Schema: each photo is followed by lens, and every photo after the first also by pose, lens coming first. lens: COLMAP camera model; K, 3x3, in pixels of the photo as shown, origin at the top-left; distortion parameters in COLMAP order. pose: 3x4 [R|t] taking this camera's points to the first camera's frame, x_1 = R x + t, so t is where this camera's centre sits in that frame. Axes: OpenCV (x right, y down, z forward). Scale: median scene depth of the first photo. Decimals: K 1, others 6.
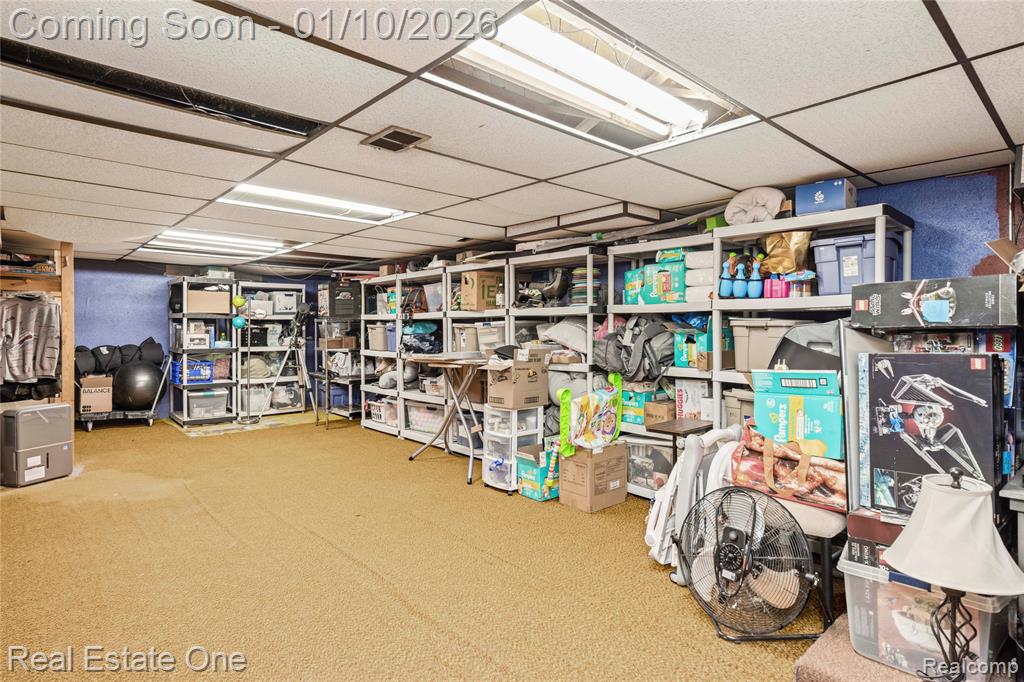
lens RADIAL K [[533.7, 0, 512.0], [0, 533.7, 341.0], [0, 0, 1]] dist [-0.000541, -0.000783]
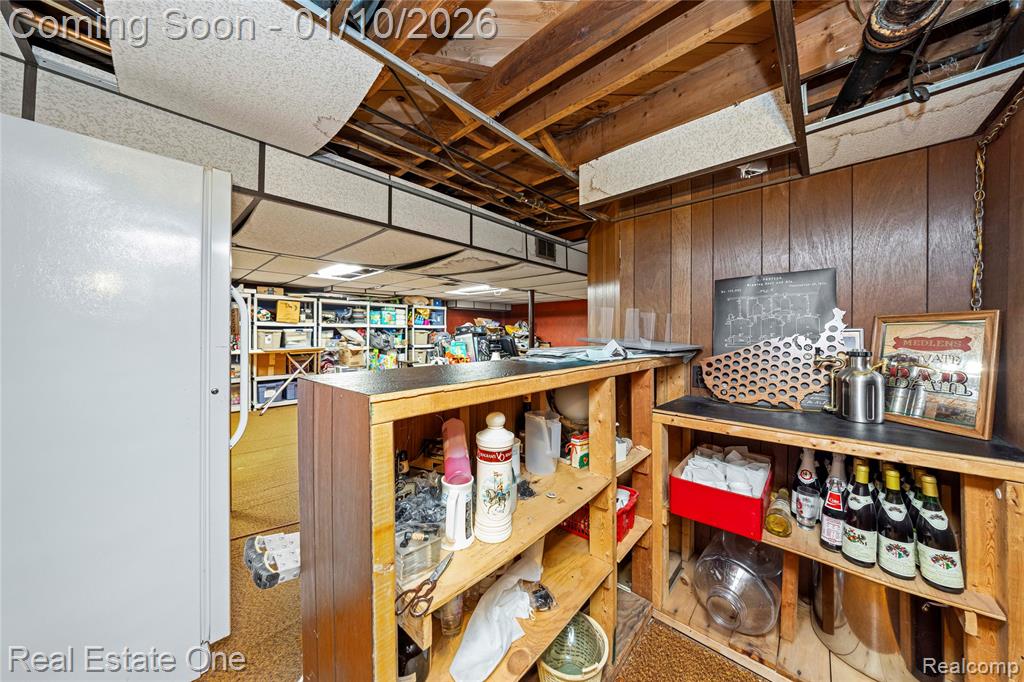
lens RADIAL K [[332.1, 0, 515.5], [0, 332.1, 335.1], [0, 0, 1]] dist [0.000245, 0.000006]
pose [[-0.100181, -0.001288, 0.994968, -1.642052], [0.025371, 0.999671, 0.003848, -0.001539], [-0.994646, 0.025629, -0.100115, 0.487024]]
